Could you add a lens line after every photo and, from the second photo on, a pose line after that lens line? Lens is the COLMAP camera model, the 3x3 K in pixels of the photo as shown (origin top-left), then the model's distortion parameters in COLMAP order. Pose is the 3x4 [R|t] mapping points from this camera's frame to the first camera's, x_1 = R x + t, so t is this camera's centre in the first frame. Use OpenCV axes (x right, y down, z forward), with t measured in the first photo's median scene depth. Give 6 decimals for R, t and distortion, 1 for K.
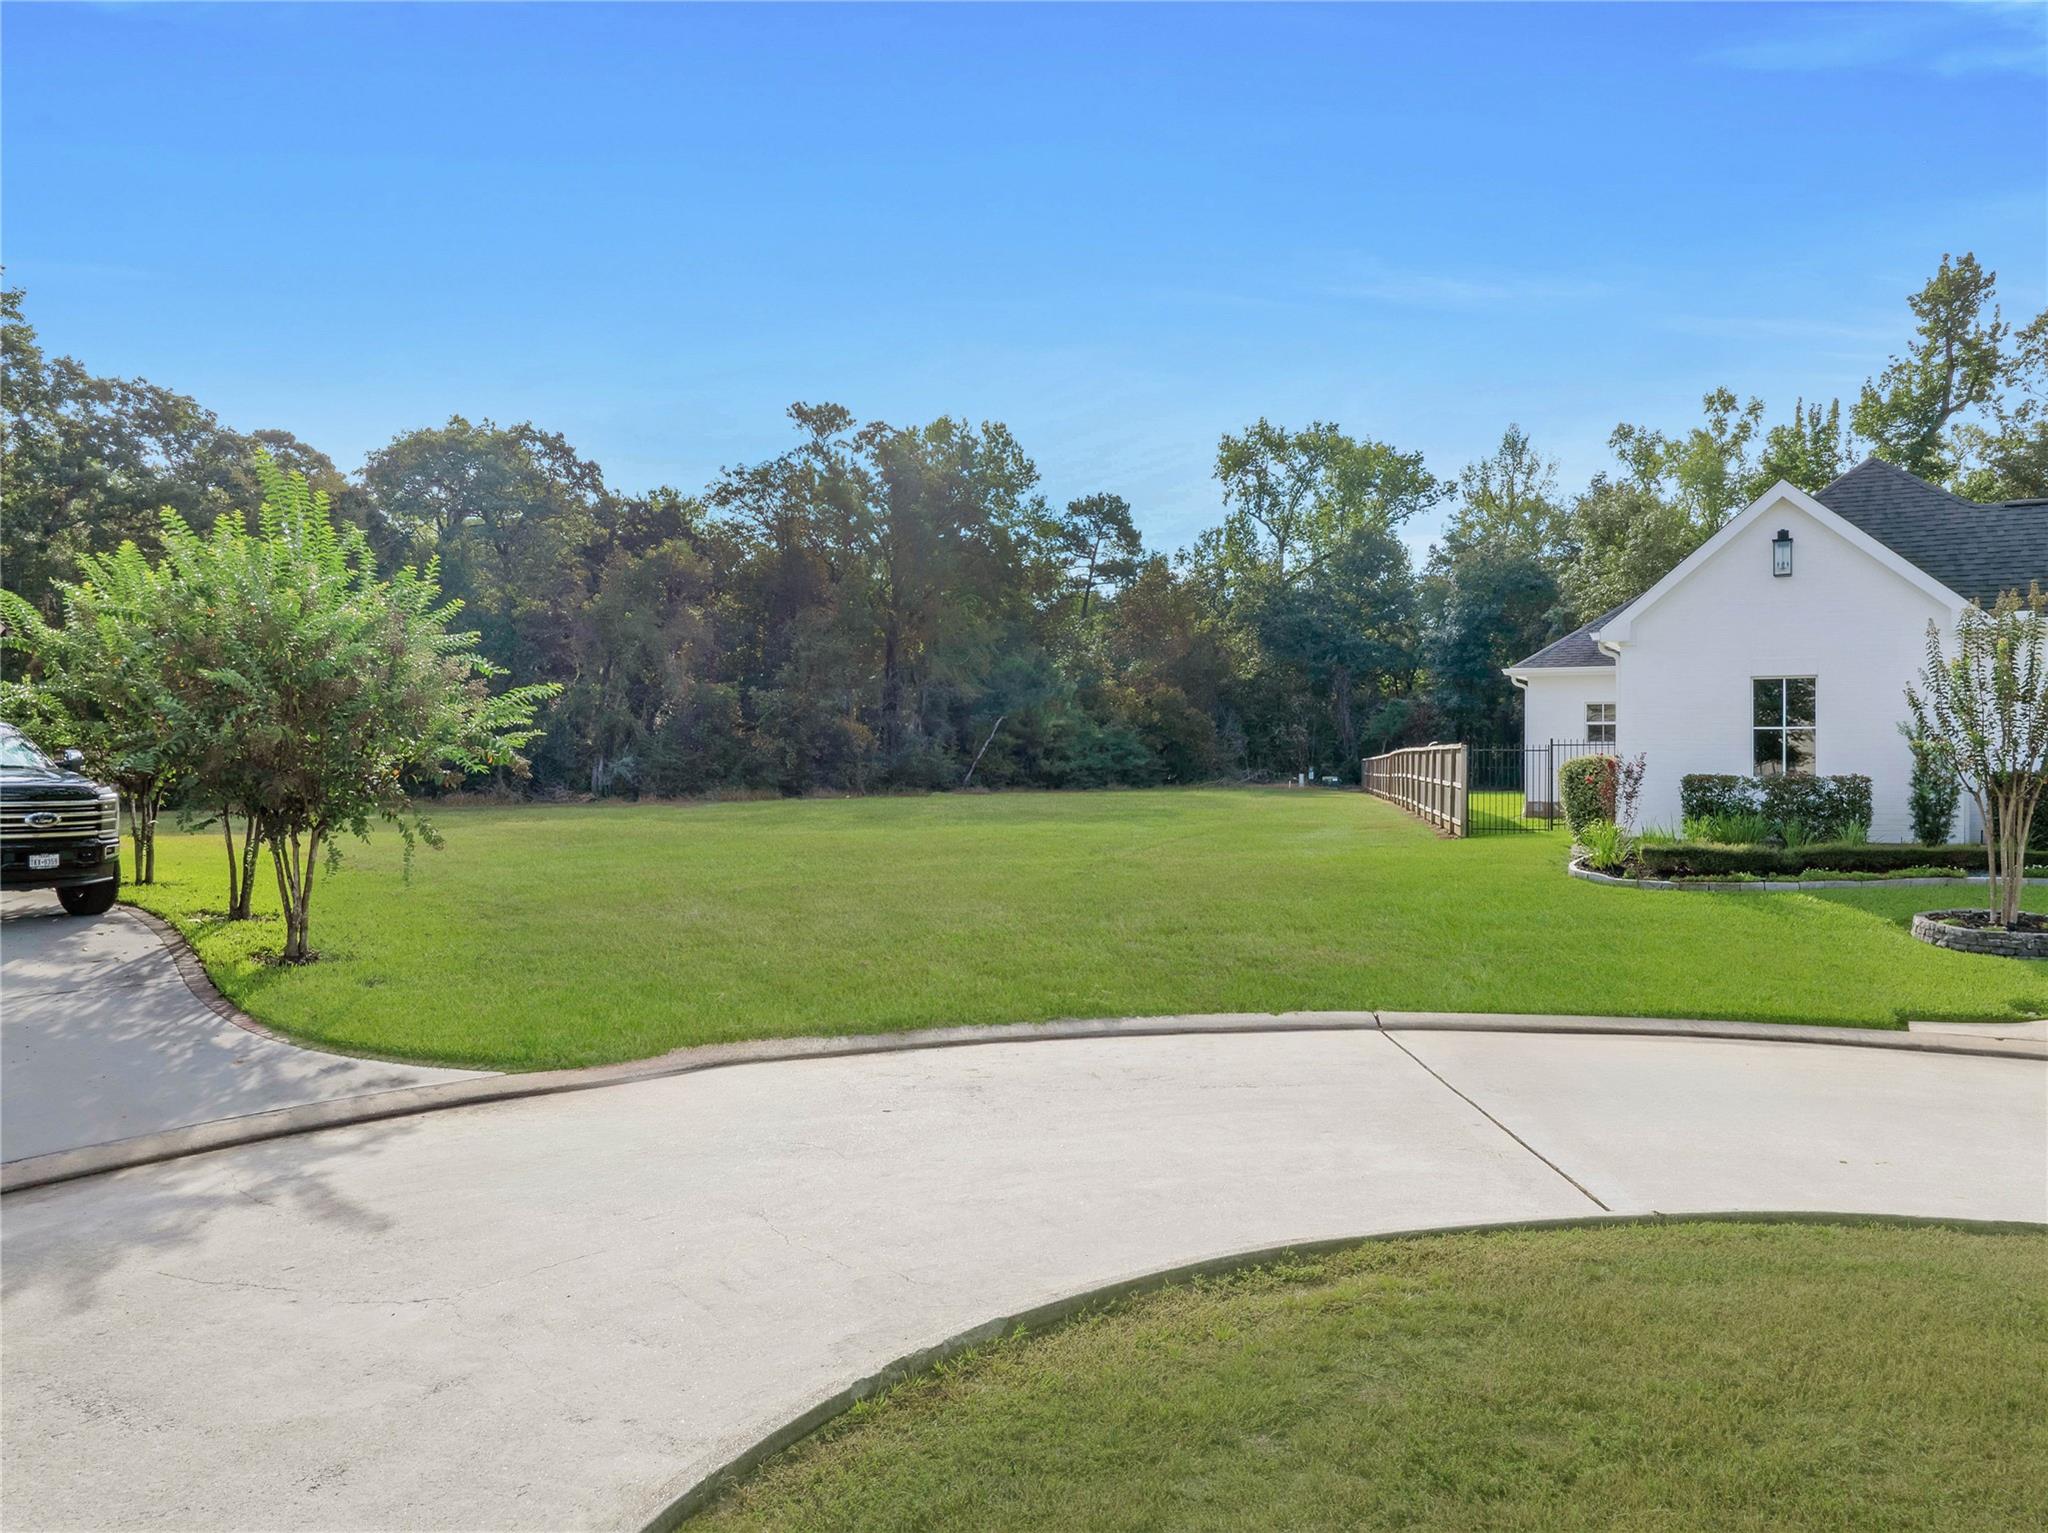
lens RADIAL K [[1444.8, 0, 1019.7], [0, 1444.8, 769.3], [0, 0, 1]] dist [-0.033531, -0.002868]
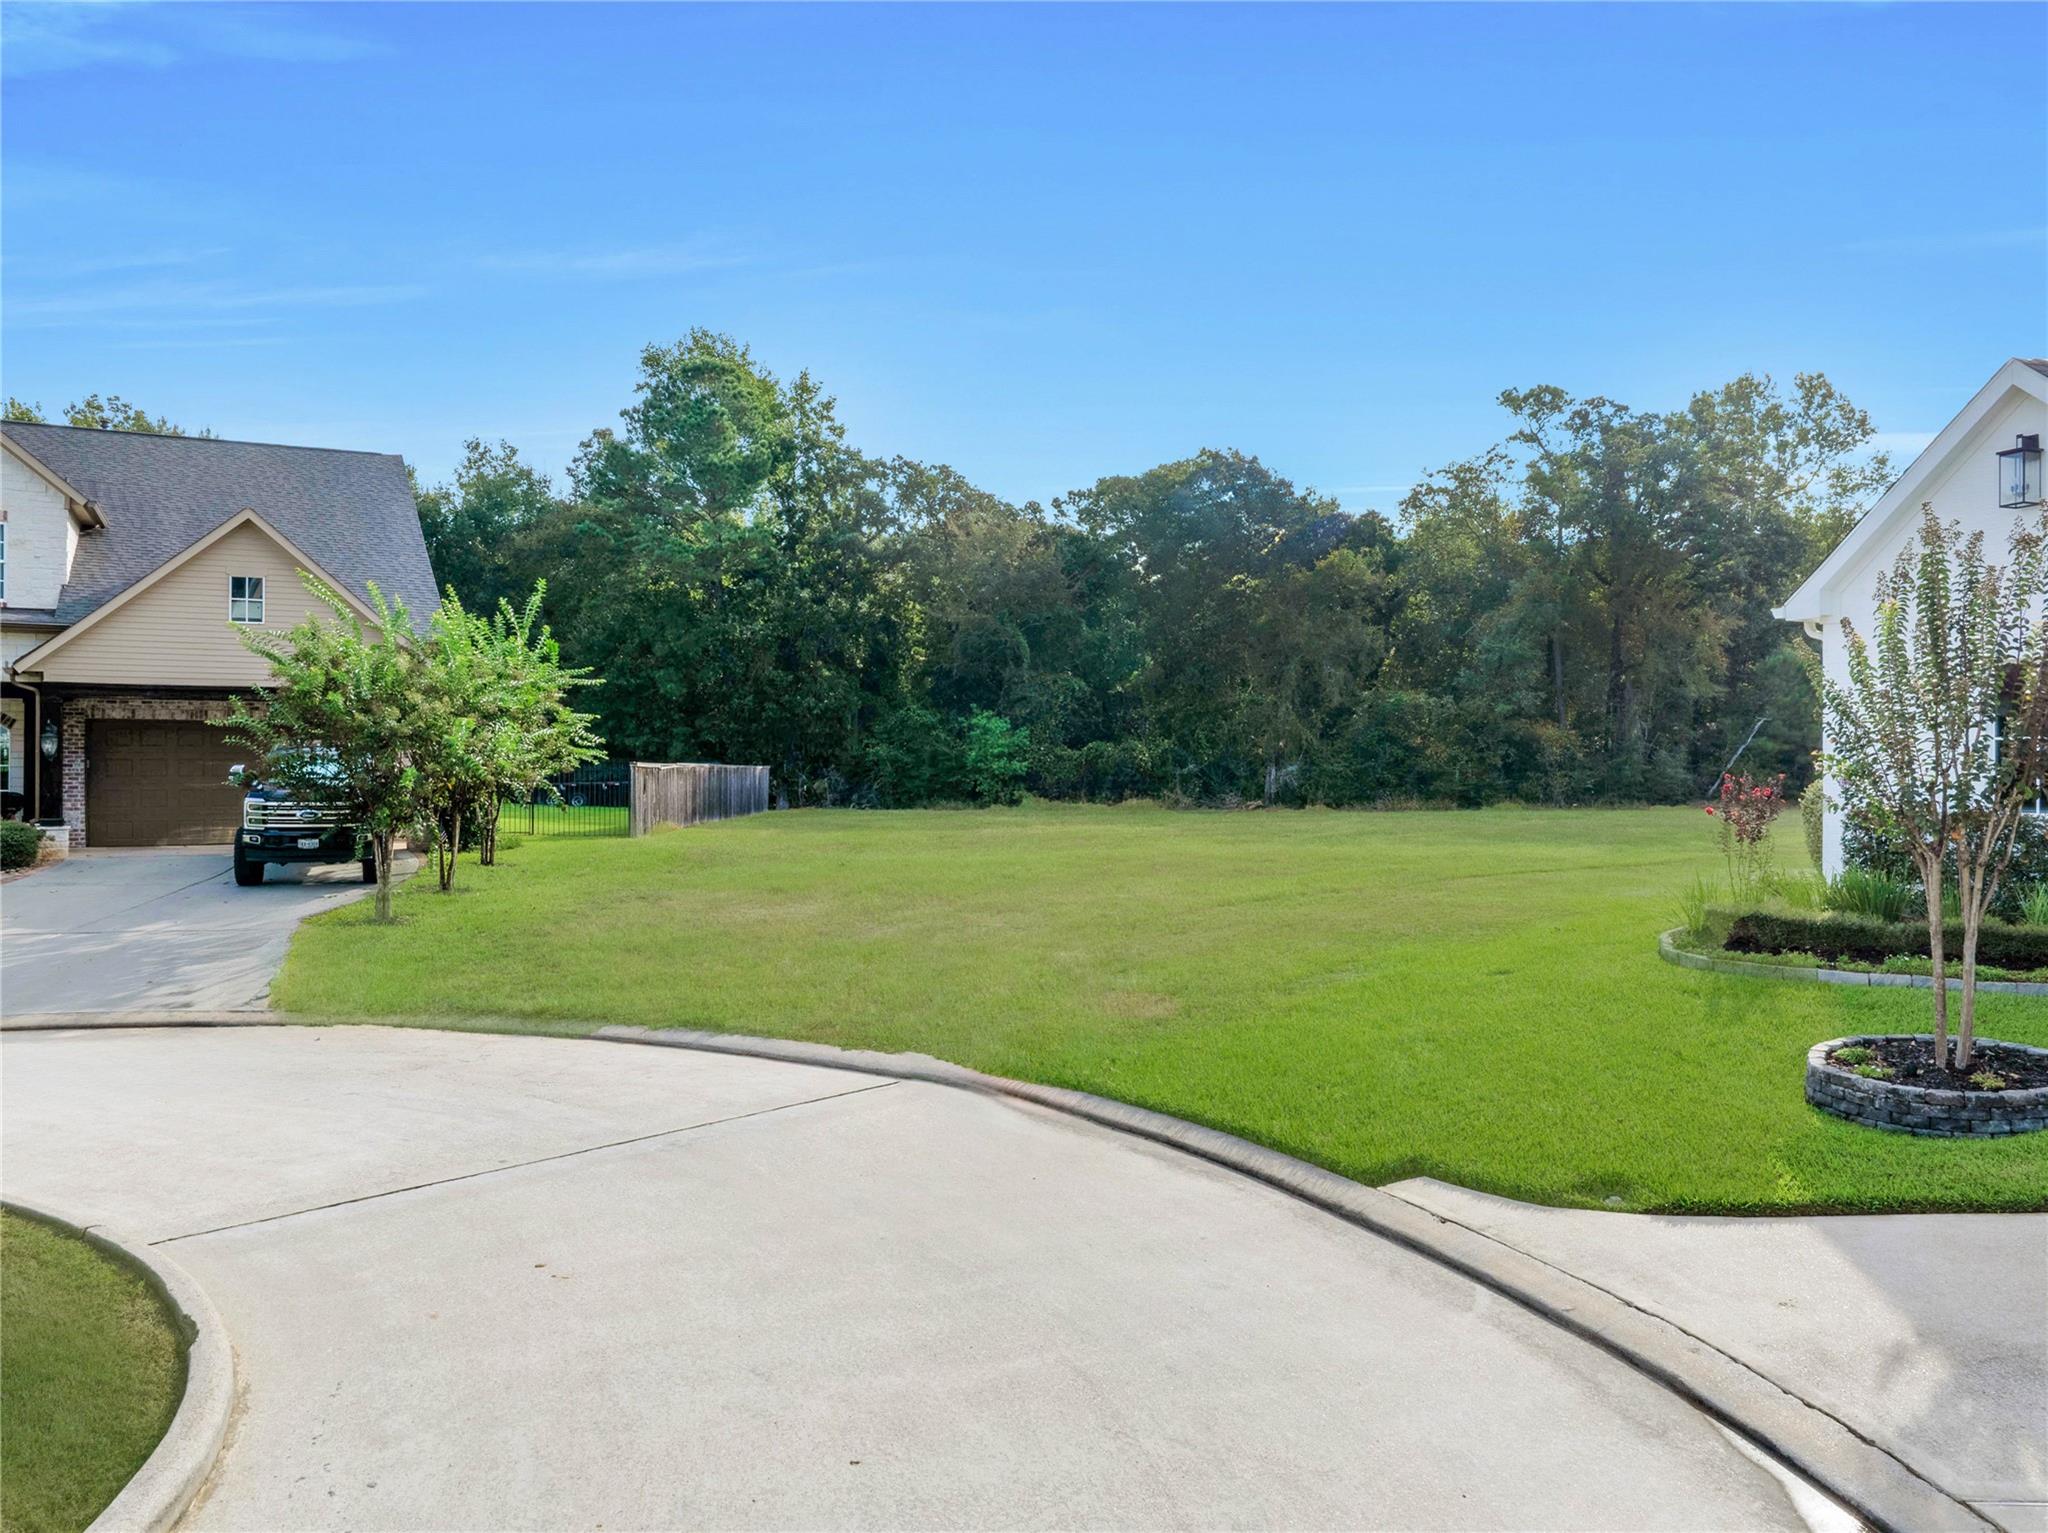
lens RADIAL K [[1444.8, 0, 1020.2], [0, 1444.8, 759.2], [0, 0, 1]] dist [-0.033531, -0.002868]
pose [[0.788121, 0.000437, -0.615520, 0.200562], [-0.006291, 0.999953, -0.007345, -0.004084], [0.615488, 0.009661, 0.788087, 0.072534]]
